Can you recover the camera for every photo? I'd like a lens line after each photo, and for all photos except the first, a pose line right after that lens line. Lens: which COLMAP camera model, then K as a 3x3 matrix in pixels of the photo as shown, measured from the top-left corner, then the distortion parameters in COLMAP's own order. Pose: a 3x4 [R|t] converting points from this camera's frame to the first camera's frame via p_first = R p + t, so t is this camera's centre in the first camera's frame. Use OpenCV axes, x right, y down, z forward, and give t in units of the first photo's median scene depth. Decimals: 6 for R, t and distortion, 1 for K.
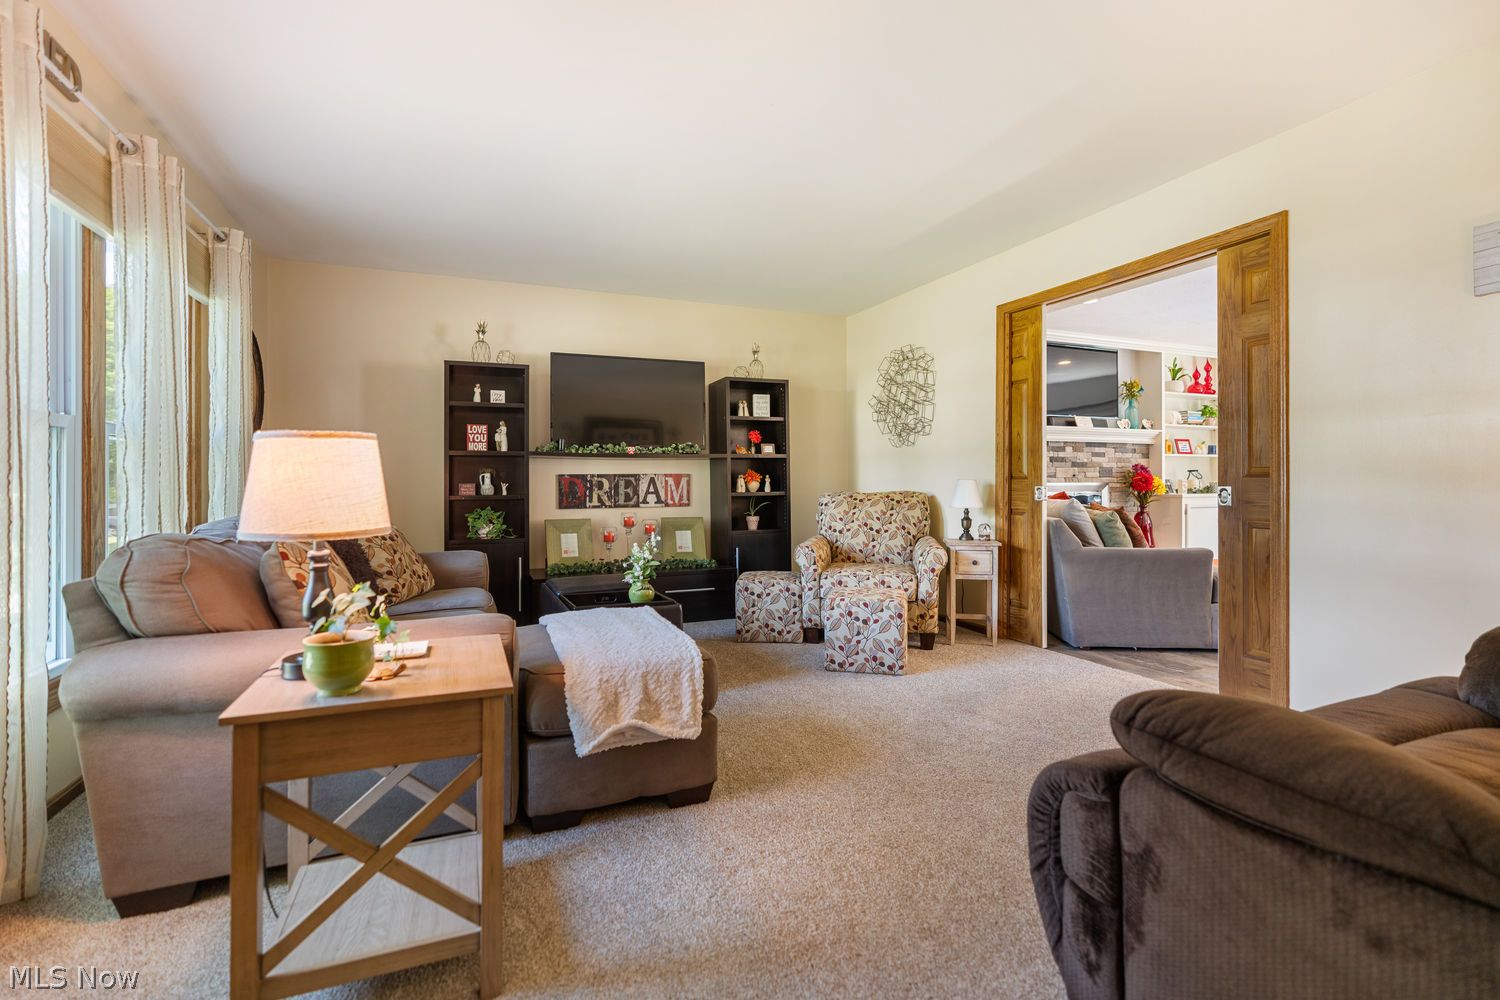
lens RADIAL K [[690.0, 0, 750.6], [0, 690.0, 489.0], [0, 0, 1]] dist [-0.007499, -0.000350]
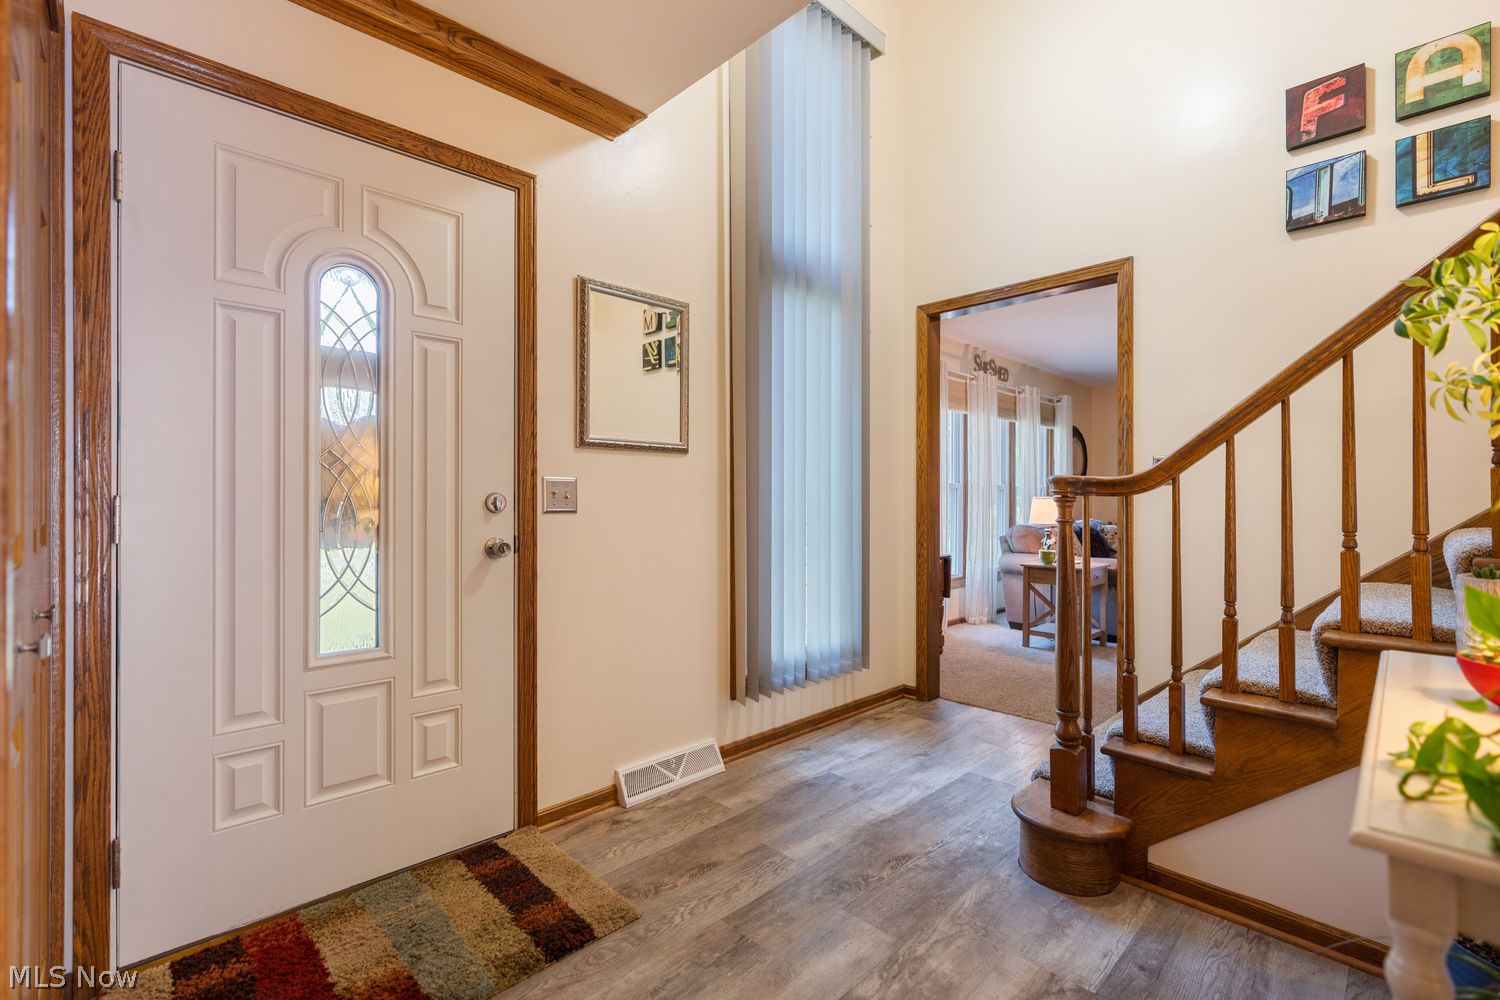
lens RADIAL K [[690.0, 0, 750.6], [0, 690.0, 489.0], [0, 0, 1]] dist [-0.007499, -0.000350]
pose [[0.374445, -0.000832, -0.927249, 1.565632], [-0.011401, 0.999920, -0.005501, -0.059758], [0.927179, 0.012632, 0.374405, -1.315901]]
